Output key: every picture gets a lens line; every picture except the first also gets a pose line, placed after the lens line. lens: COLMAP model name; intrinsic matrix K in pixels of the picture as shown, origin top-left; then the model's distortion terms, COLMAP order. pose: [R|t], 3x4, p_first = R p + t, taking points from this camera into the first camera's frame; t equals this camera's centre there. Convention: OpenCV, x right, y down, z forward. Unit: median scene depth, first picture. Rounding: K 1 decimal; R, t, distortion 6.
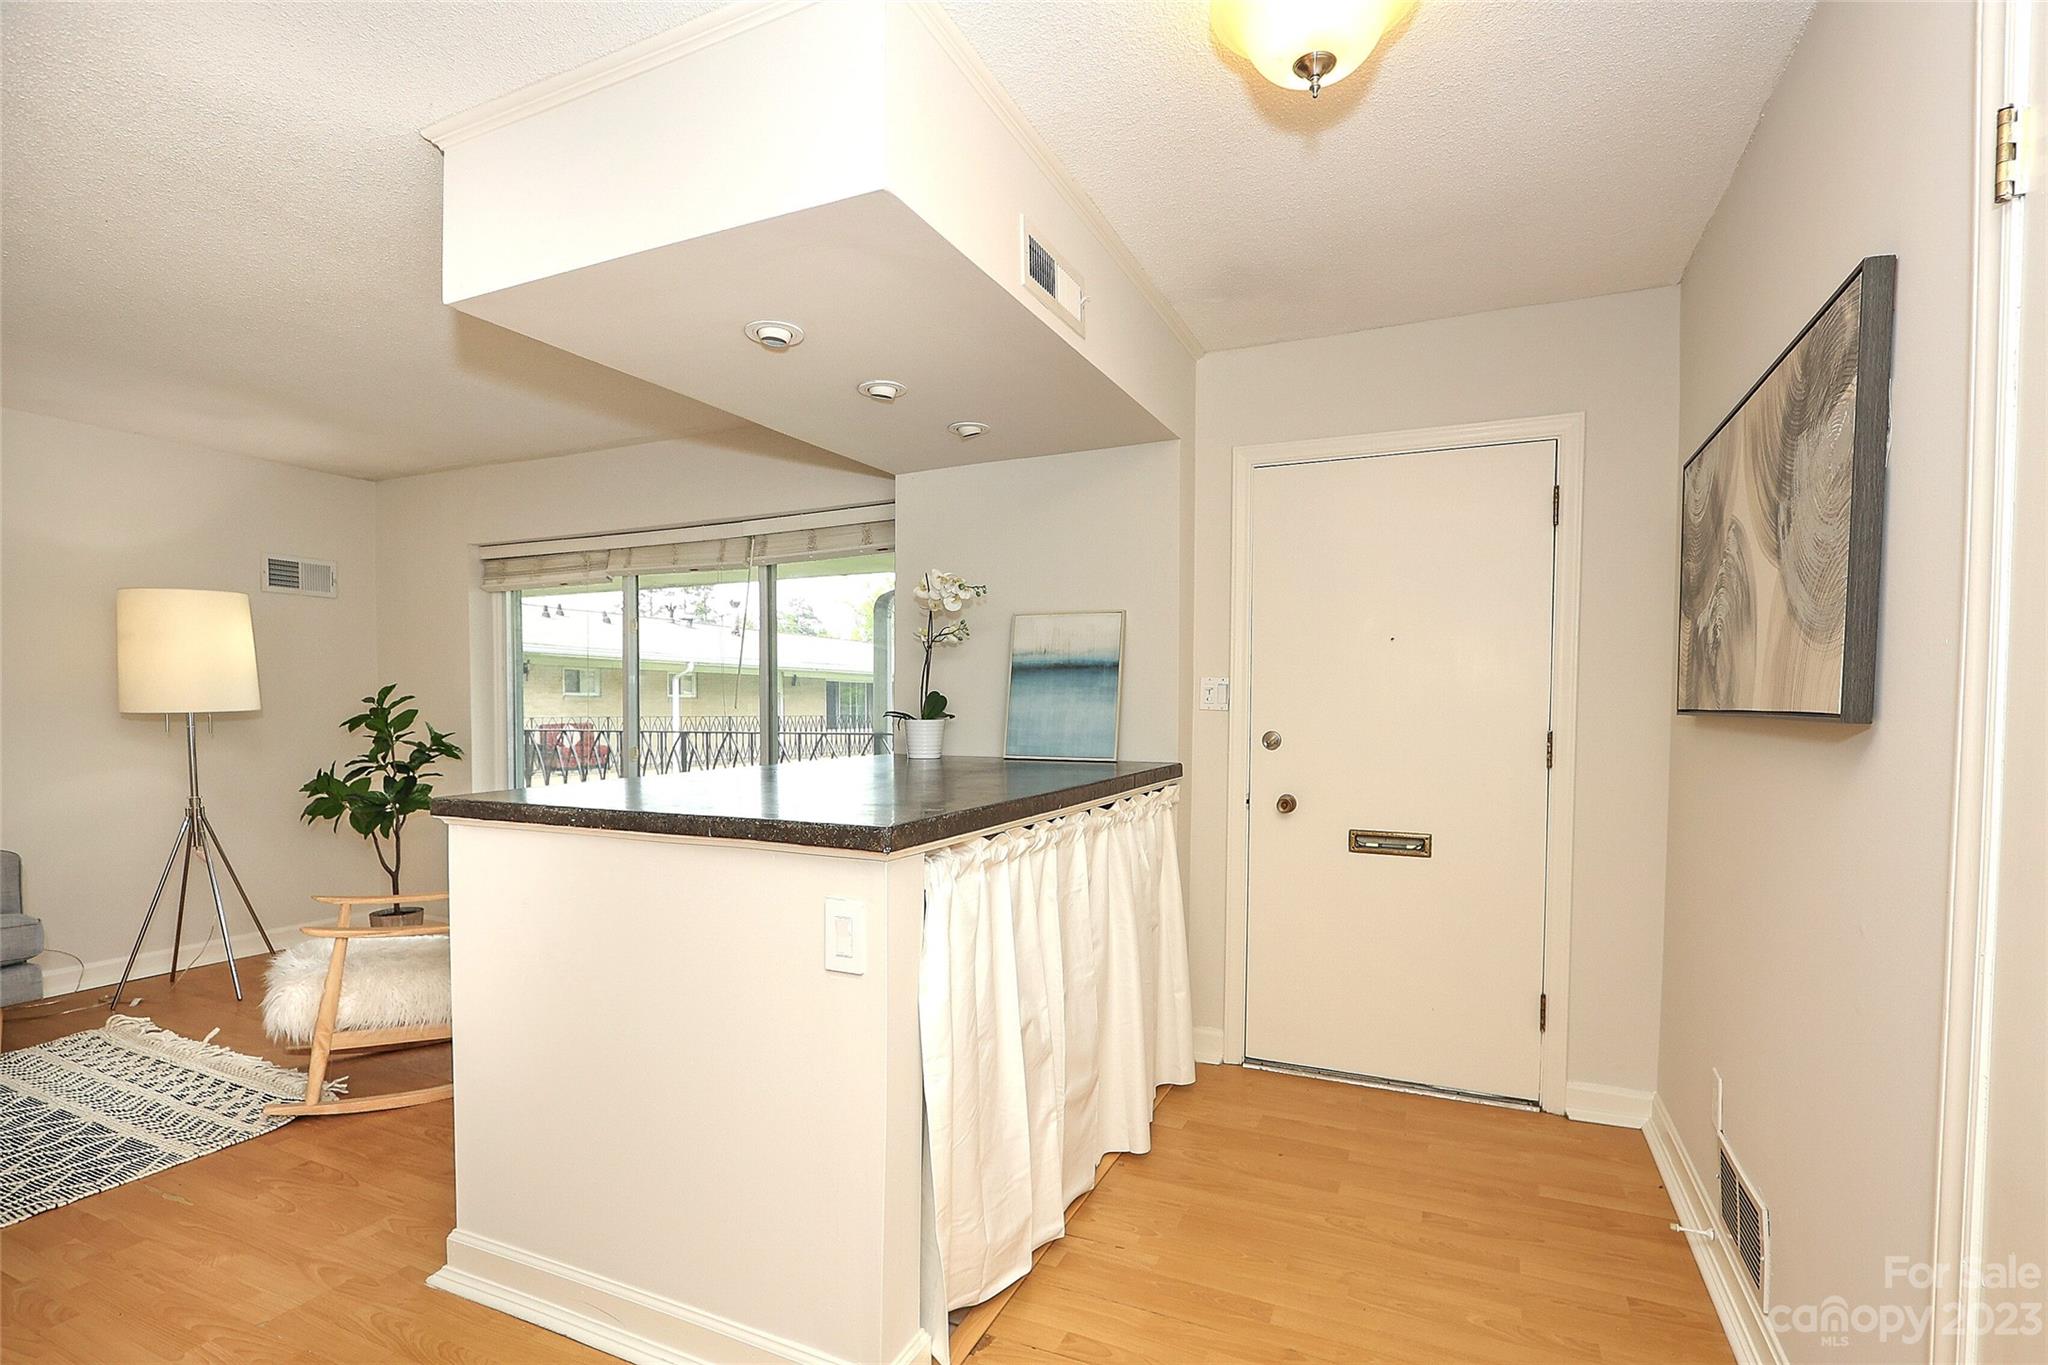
lens RADIAL K [[939.5, 0, 1038.1], [0, 939.5, 732.7], [0, 0, 1]] dist [-0.016381, 0.003347]
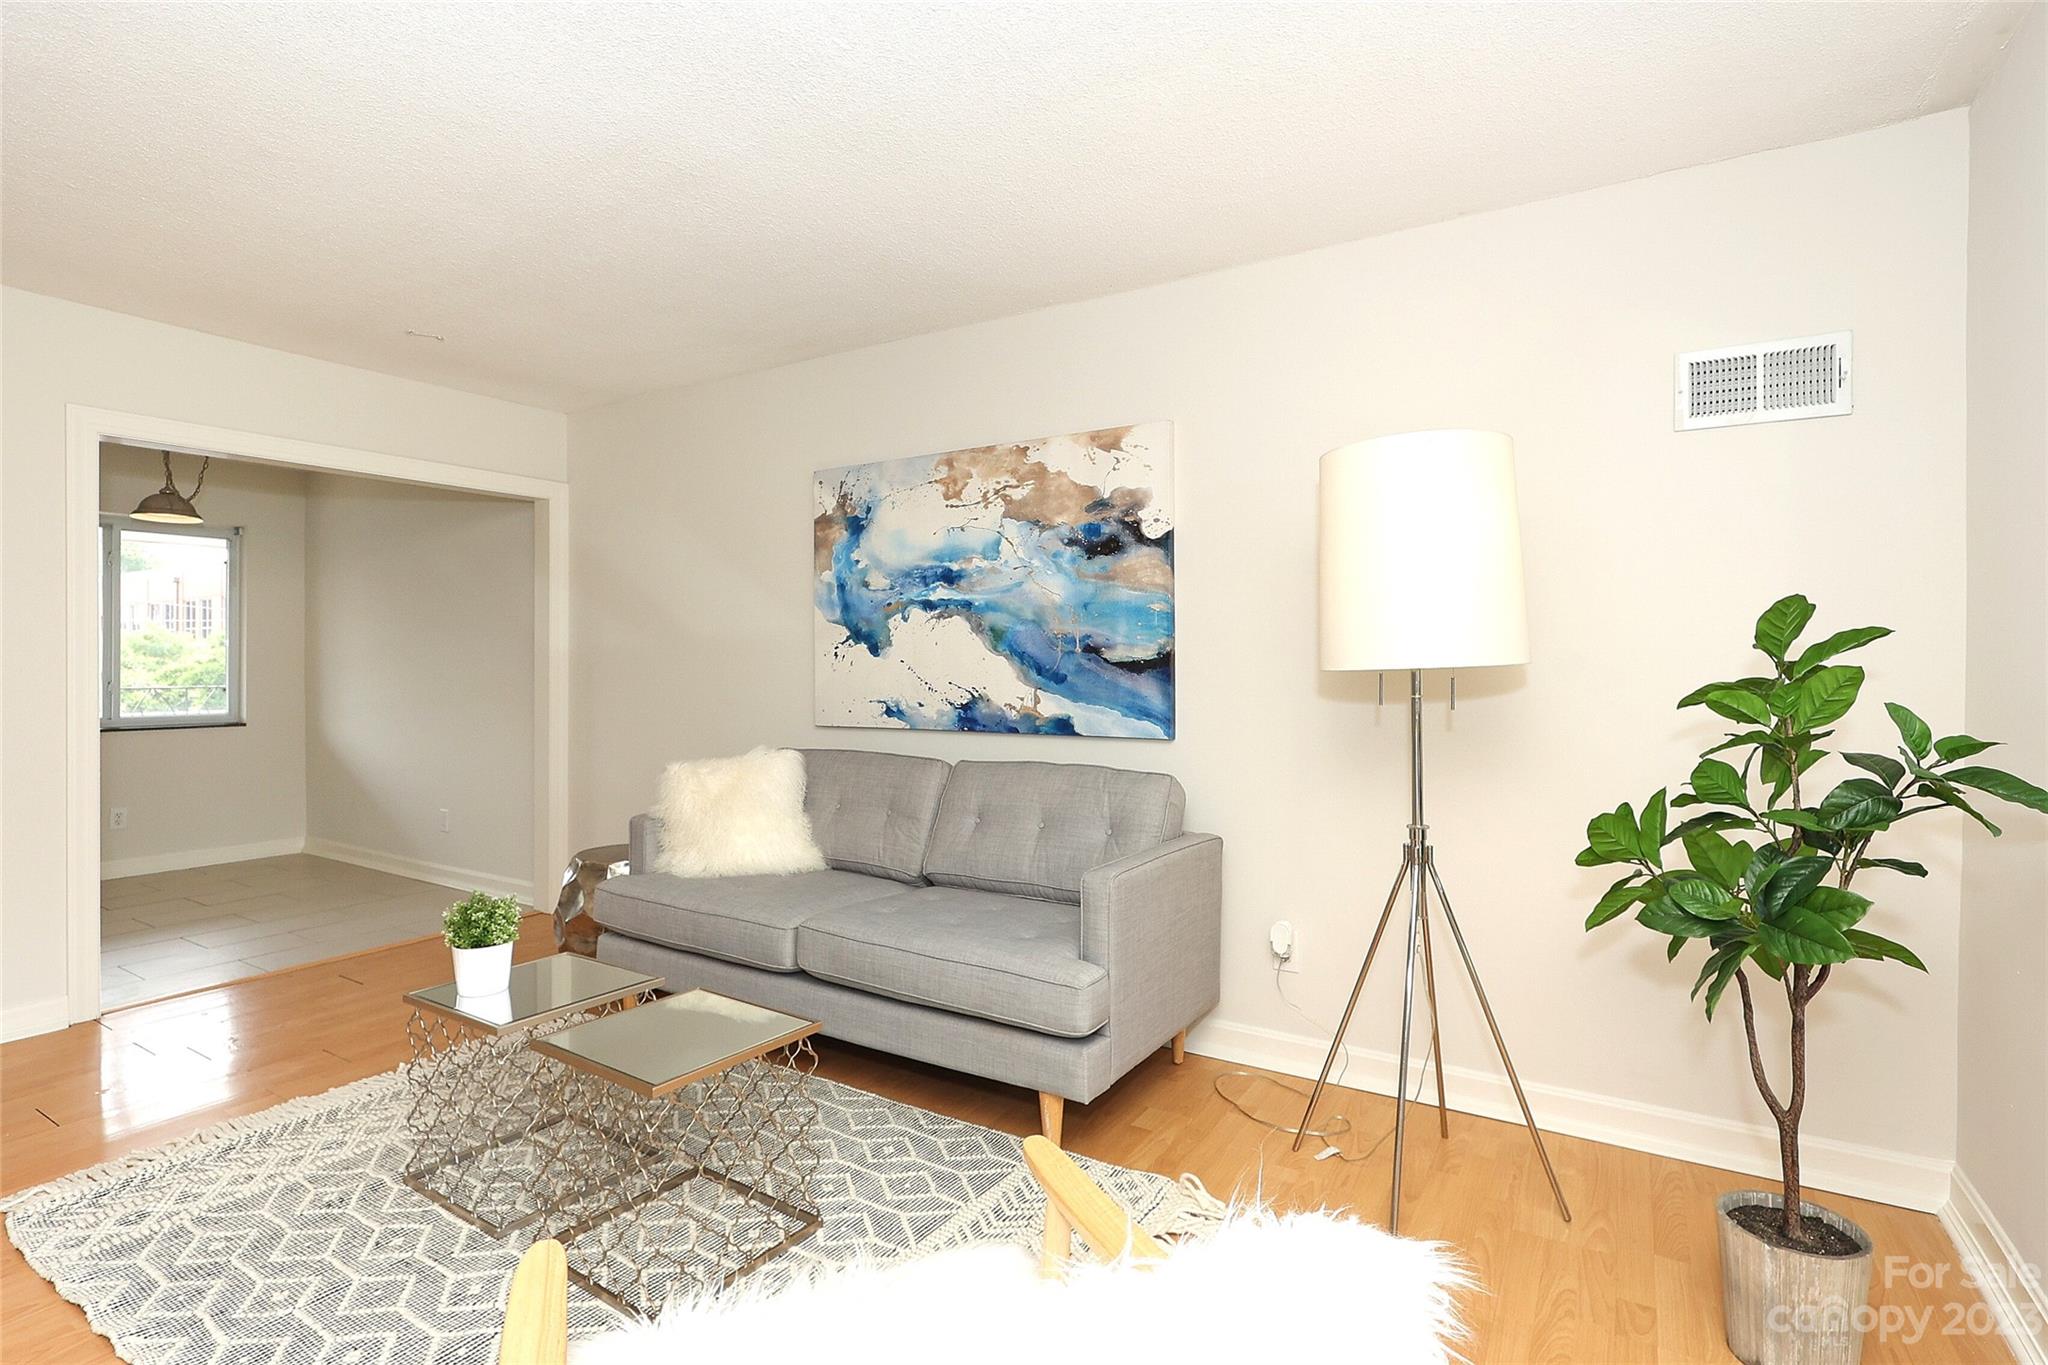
lens RADIAL K [[976.8, 0, 1032.9], [0, 976.8, 679.7], [0, 0, 1]] dist [-0.011186, 0.001491]
pose [[-0.117962, 0.001931, -0.993016, -0.396894], [-0.044479, 0.998984, 0.007227, -0.014722], [0.992021, 0.045020, -0.117757, 1.061562]]
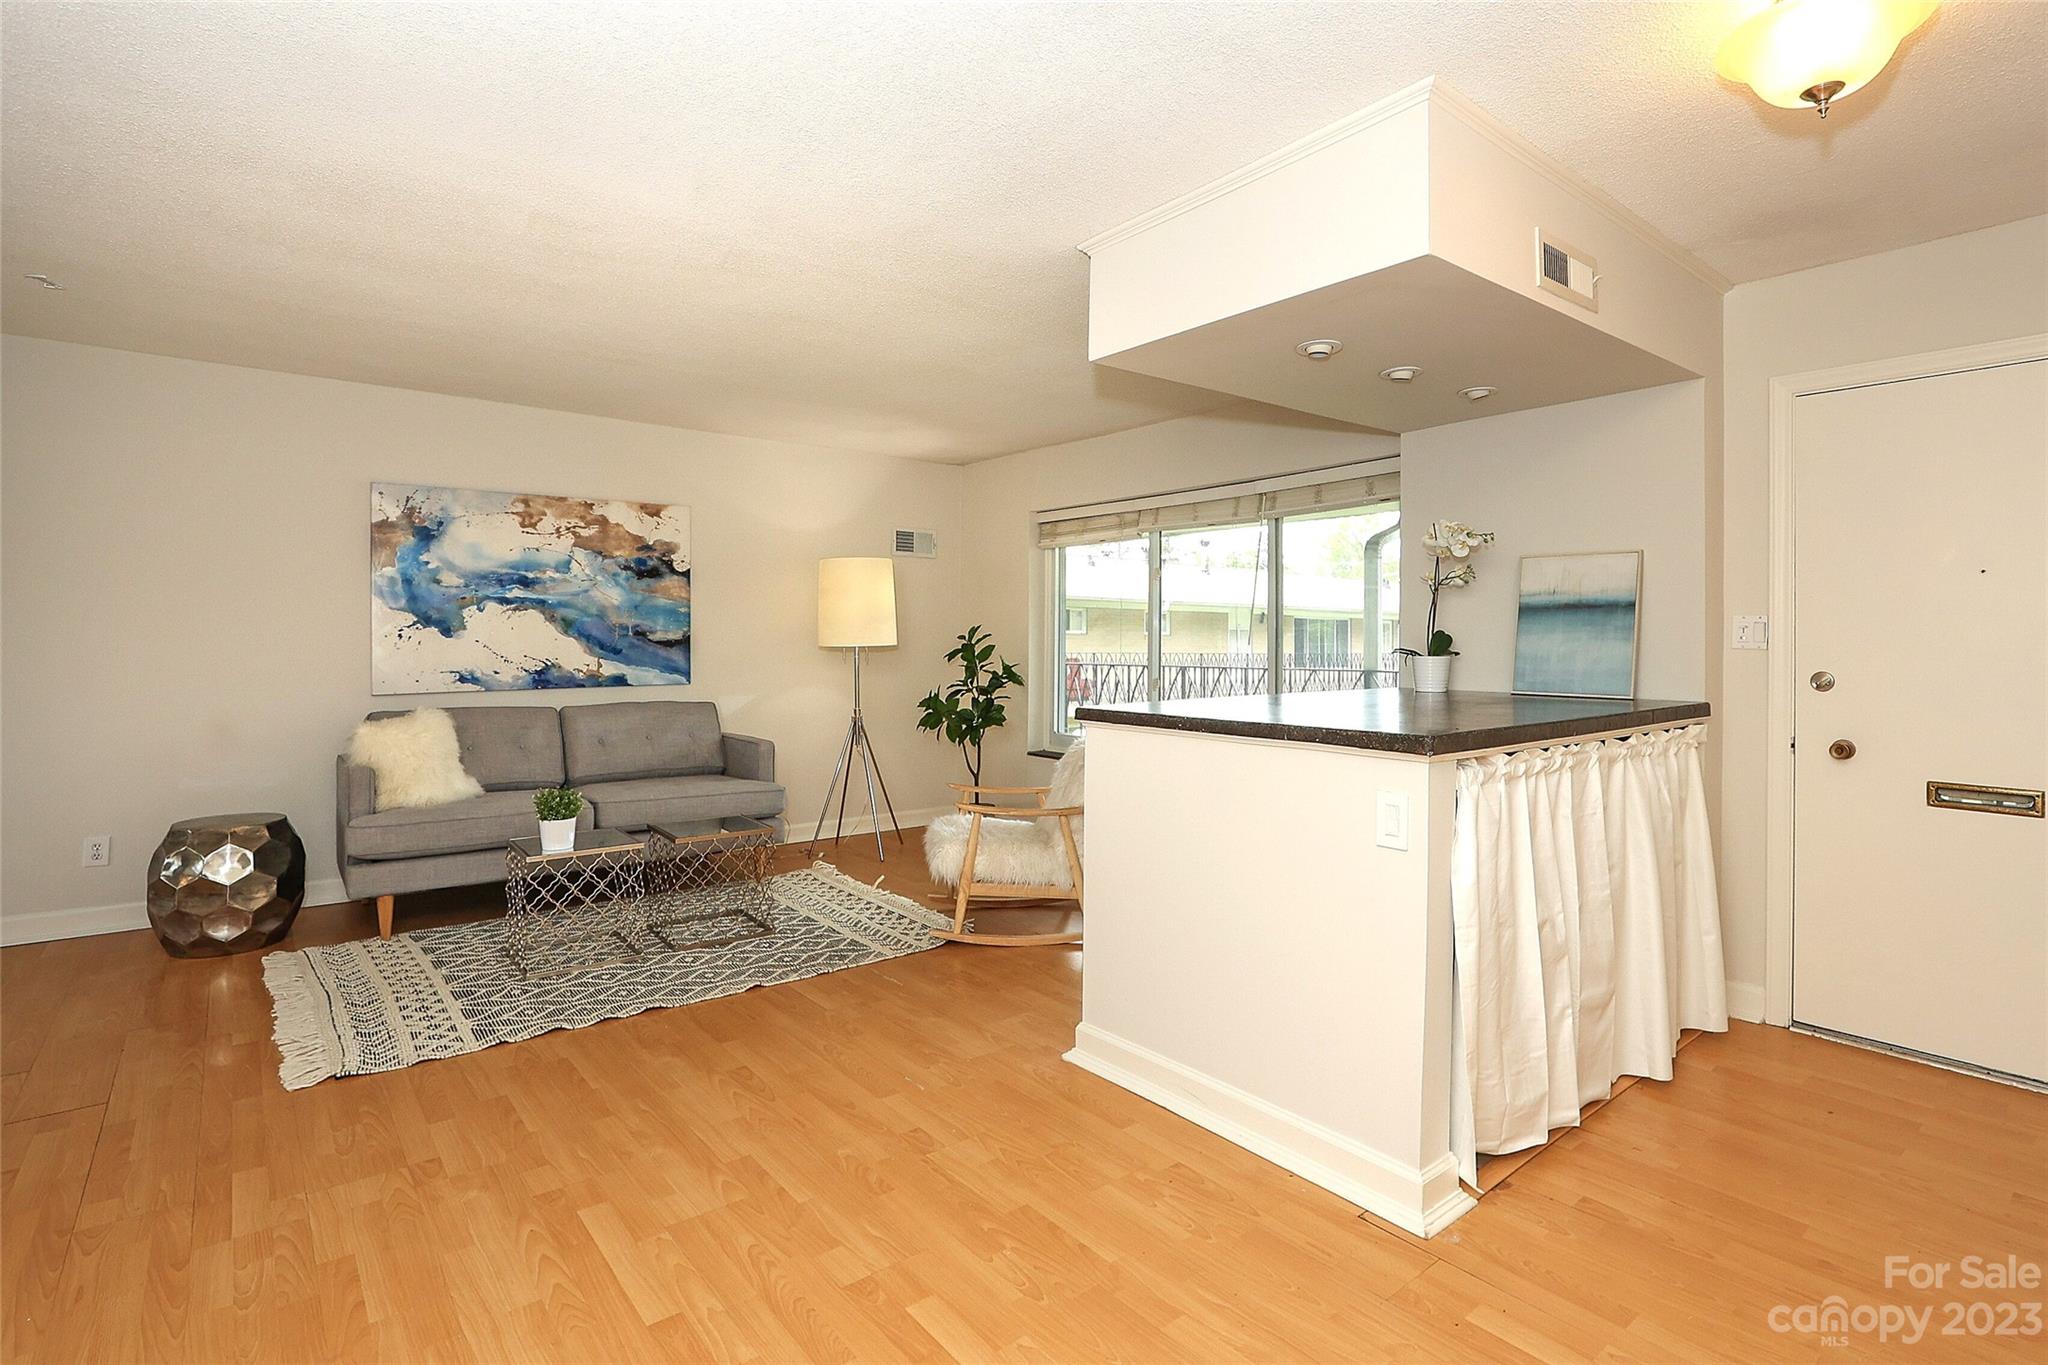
lens RADIAL K [[976.8, 0, 1061.0], [0, 976.8, 629.8], [0, 0, 1]] dist [-0.011186, 0.001491]
pose [[0.900297, -0.002563, -0.435269, -0.015250], [-0.016104, 0.999102, -0.039190, 0.006761], [0.434978, 0.042292, 0.899447, -0.211485]]
